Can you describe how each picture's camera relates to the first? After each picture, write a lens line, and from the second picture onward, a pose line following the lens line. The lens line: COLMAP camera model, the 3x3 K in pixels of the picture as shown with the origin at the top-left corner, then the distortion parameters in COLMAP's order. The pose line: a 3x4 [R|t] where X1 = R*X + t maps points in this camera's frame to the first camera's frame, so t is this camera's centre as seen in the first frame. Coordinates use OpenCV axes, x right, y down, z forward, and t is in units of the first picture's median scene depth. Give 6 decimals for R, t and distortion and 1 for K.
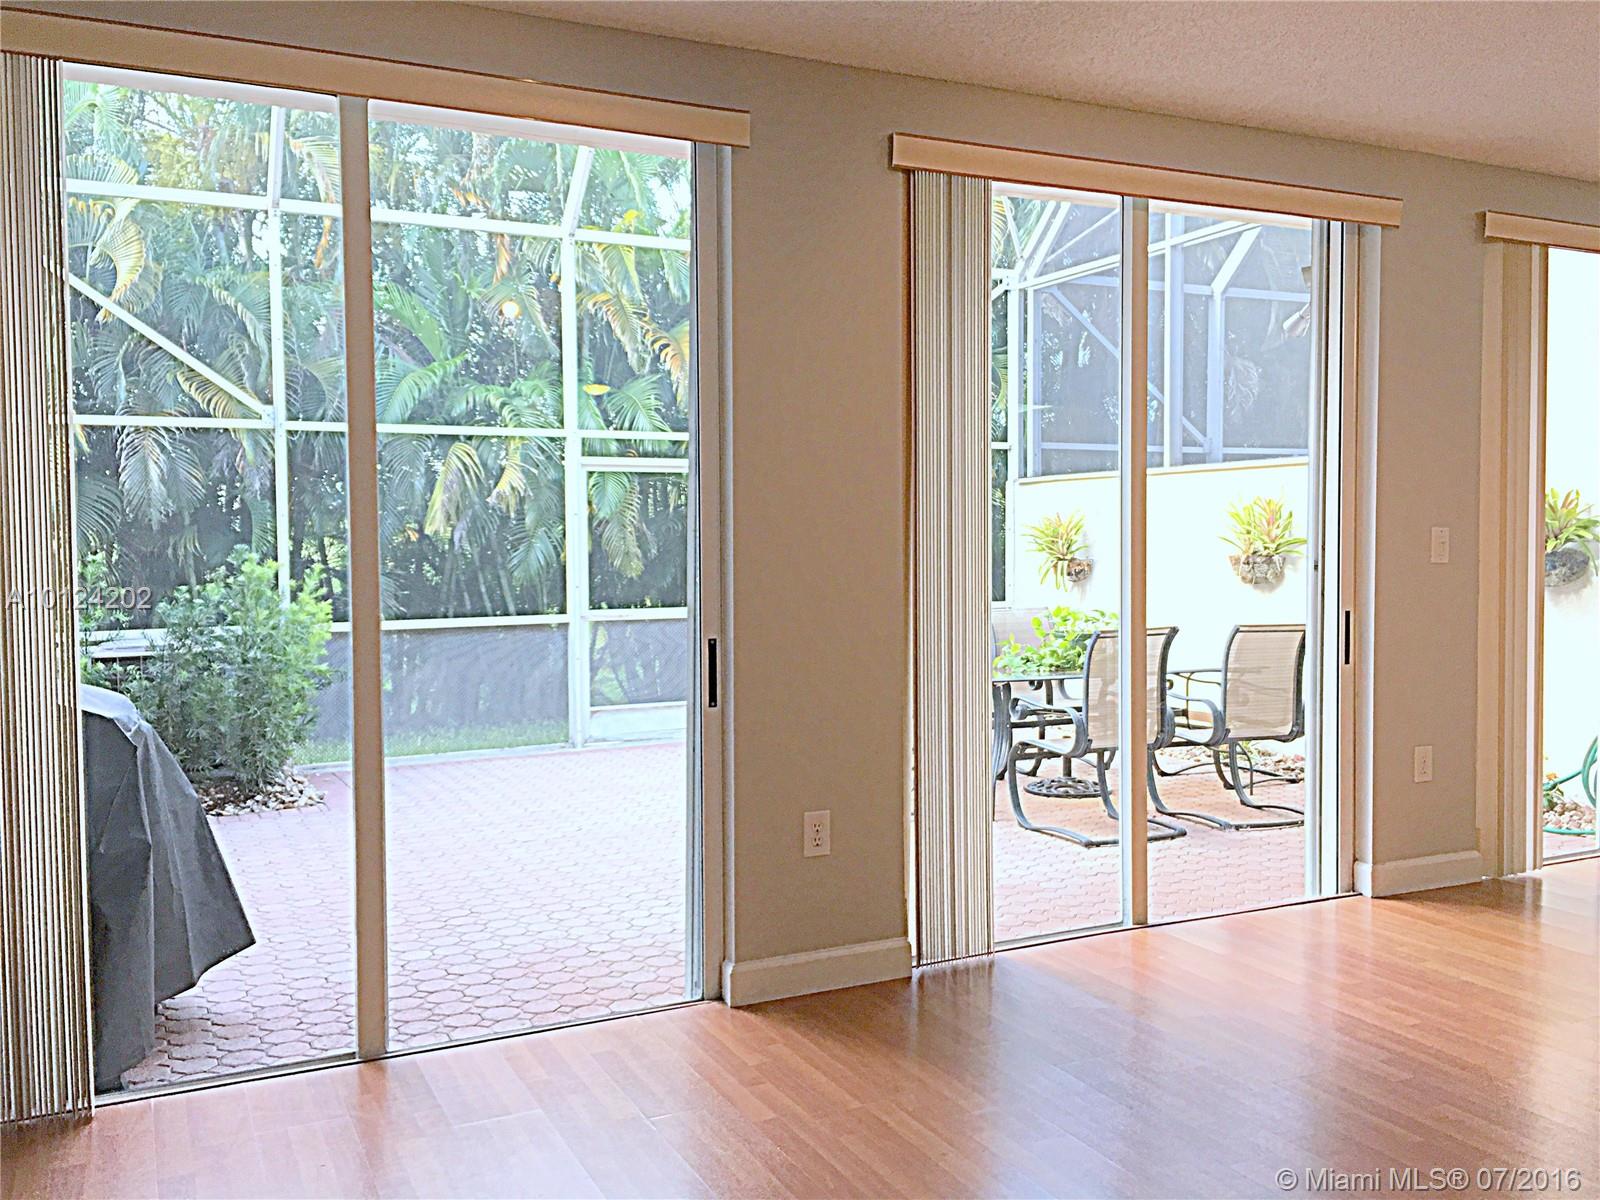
lens RADIAL K [[1446.6, 0, 807.4], [0, 1446.6, 594.0], [0, 0, 1]] dist [0.086722, -0.104416]
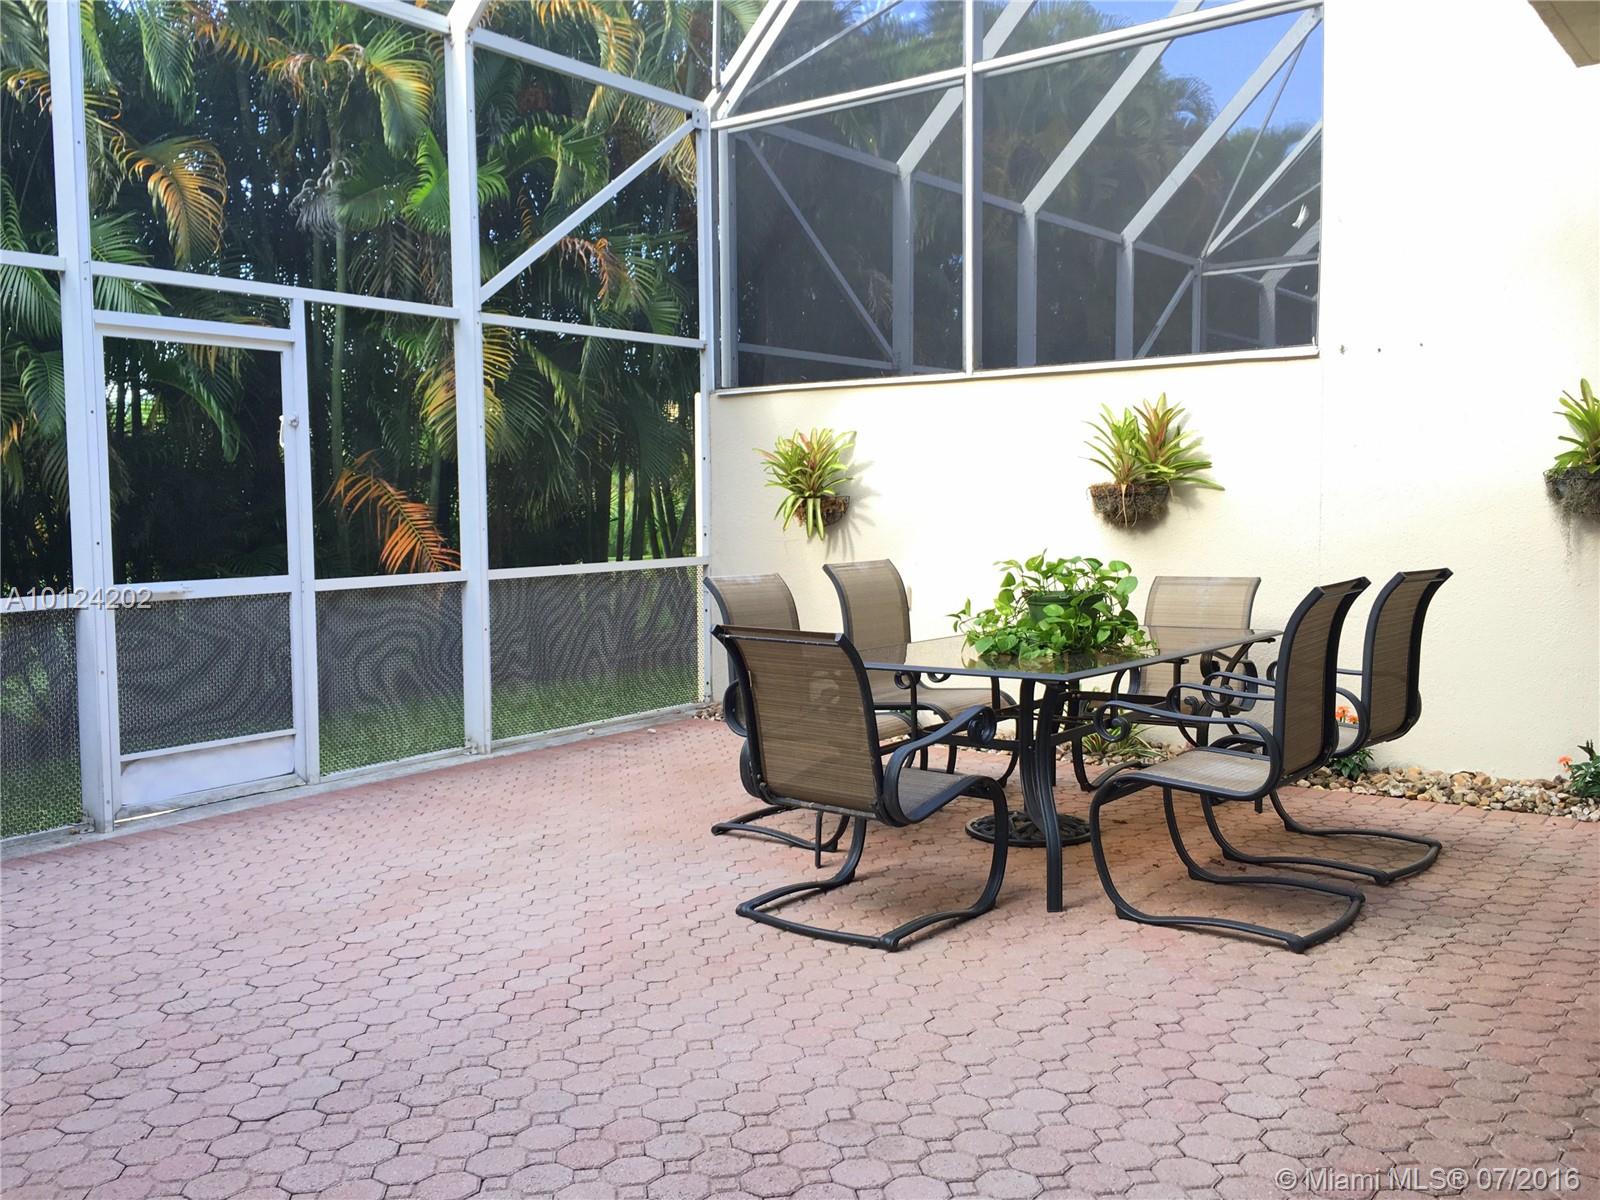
lens RADIAL K [[1446.6, 0, 861.7], [0, 1446.6, 589.4], [0, 0, 1]] dist [0.086722, -0.104416]
pose [[0.884467, -0.030572, 0.465601, -0.157910], [0.019059, 0.999386, 0.029415, 0.002495], [-0.466214, -0.017143, 0.884506, 0.357049]]
